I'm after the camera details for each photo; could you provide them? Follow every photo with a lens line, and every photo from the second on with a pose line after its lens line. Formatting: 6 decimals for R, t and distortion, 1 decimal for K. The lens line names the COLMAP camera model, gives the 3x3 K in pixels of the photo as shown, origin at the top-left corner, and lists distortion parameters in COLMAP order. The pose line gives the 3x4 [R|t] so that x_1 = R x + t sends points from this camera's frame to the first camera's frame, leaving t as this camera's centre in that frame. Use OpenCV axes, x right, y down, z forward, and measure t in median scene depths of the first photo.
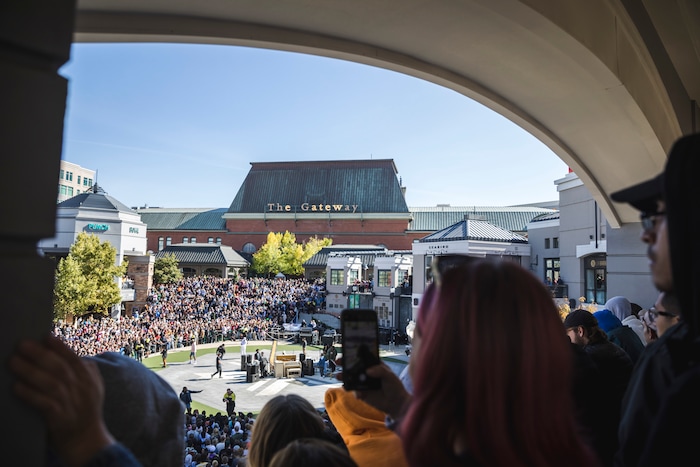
lens RADIAL K [[482.8, 0, 350.0], [0, 482.8, 233.5], [0, 0, 1]] dist [-0.111462, 0.107146]
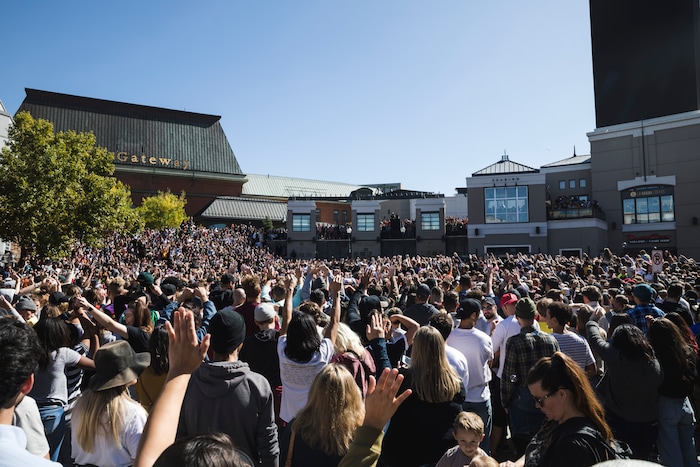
lens RADIAL K [[482.8, 0, 350.0], [0, 482.8, 233.5], [0, 0, 1]] dist [-0.111462, 0.107146]
pose [[0.755087, 0.024973, 0.655149, -0.321990], [-0.027838, 0.999594, -0.006018, 0.067512], [-0.655033, -0.013694, 0.755476, 0.163621]]
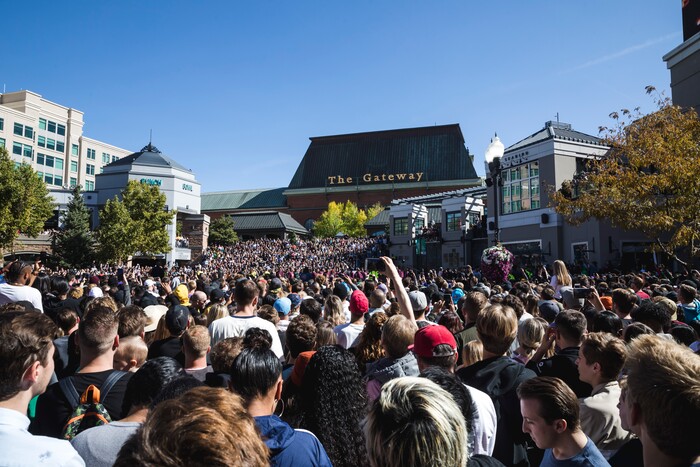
lens RADIAL K [[482.8, 0, 350.0], [0, 482.8, 233.5], [0, 0, 1]] dist [-0.111462, 0.107146]
pose [[0.989789, -0.031617, -0.138987, 0.002409], [0.030062, 0.999460, -0.013277, 0.067300], [0.139332, 0.008963, 0.990205, 0.051991]]
